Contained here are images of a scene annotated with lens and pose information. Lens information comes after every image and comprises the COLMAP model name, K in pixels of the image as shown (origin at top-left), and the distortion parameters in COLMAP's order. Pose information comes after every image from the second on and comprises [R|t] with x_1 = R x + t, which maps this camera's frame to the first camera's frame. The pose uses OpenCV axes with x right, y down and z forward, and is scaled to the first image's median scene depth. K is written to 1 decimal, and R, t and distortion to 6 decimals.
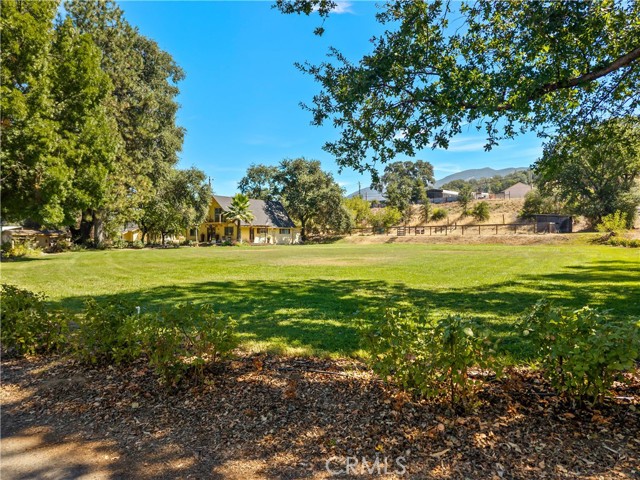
lens RADIAL K [[447.9, 0, 320.0], [0, 447.9, 240.0], [0, 0, 1]] dist [0.066497, -0.000374]
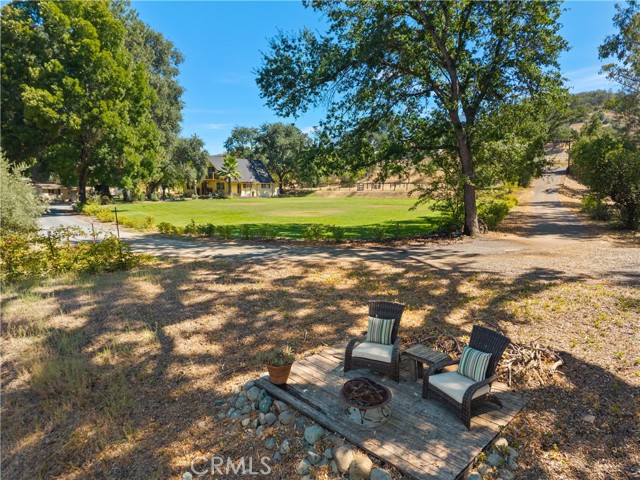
lens RADIAL K [[447.9, 0, 320.0], [0, 447.9, 240.0], [0, 0, 1]] dist [0.066497, -0.000374]
pose [[0.998477, -0.000052, 0.055168, 0.000985], [-0.006369, 0.993203, 0.116222, -0.017759], [-0.054799, -0.116397, 0.991690, -0.246009]]
